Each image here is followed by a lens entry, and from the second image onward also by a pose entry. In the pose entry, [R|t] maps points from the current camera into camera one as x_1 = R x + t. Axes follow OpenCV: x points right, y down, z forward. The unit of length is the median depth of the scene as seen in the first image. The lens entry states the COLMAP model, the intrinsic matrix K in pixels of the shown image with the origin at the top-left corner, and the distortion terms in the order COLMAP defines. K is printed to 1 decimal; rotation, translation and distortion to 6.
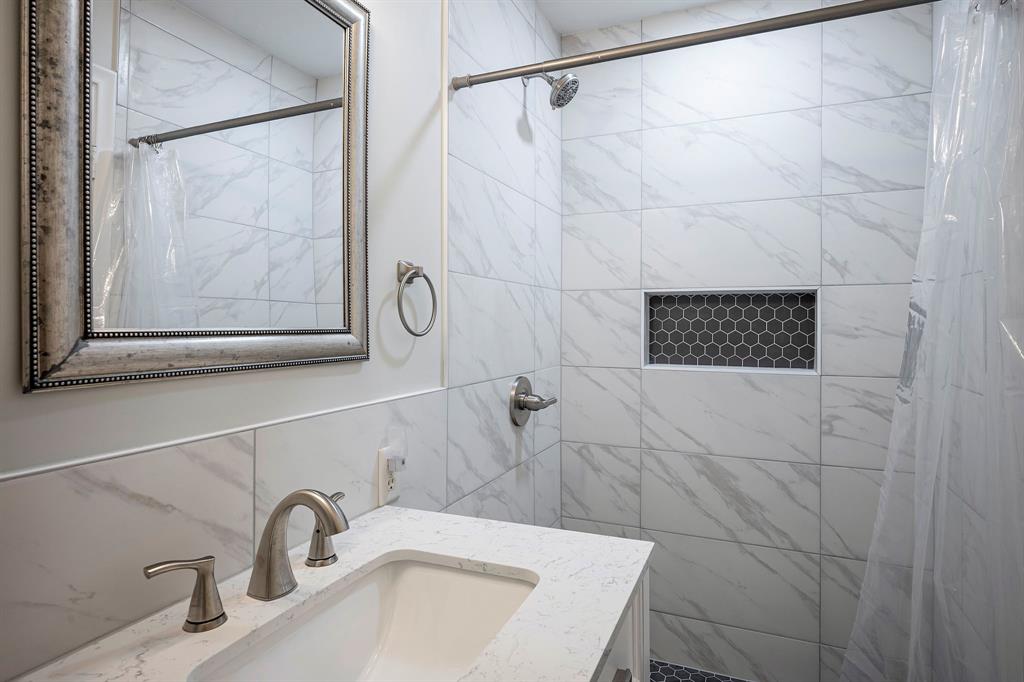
lens RADIAL K [[579.8, 0, 507.7], [0, 579.8, 323.1], [0, 0, 1]] dist [0.003086, 0.000101]
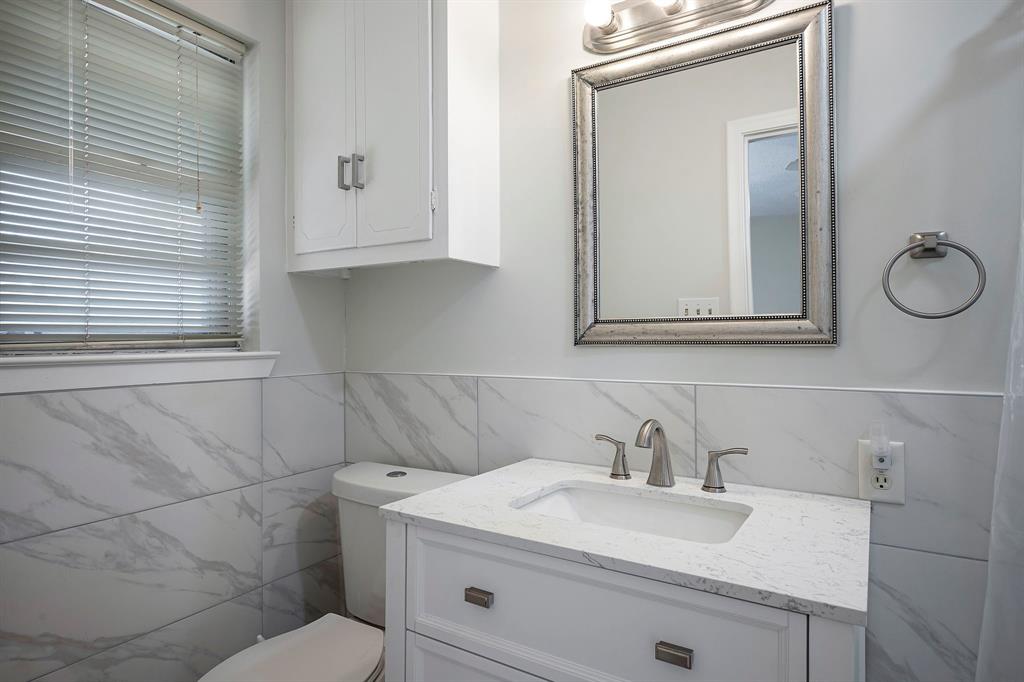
lens RADIAL K [[579.8, 0, 512.0], [0, 579.8, 339.9], [0, 0, 1]] dist [0.003086, 0.000101]
pose [[-0.161073, -0.001237, -0.986942, 1.159156], [0.007376, 0.999970, -0.002457, 0.073621], [0.986915, -0.007675, -0.161059, 0.833248]]
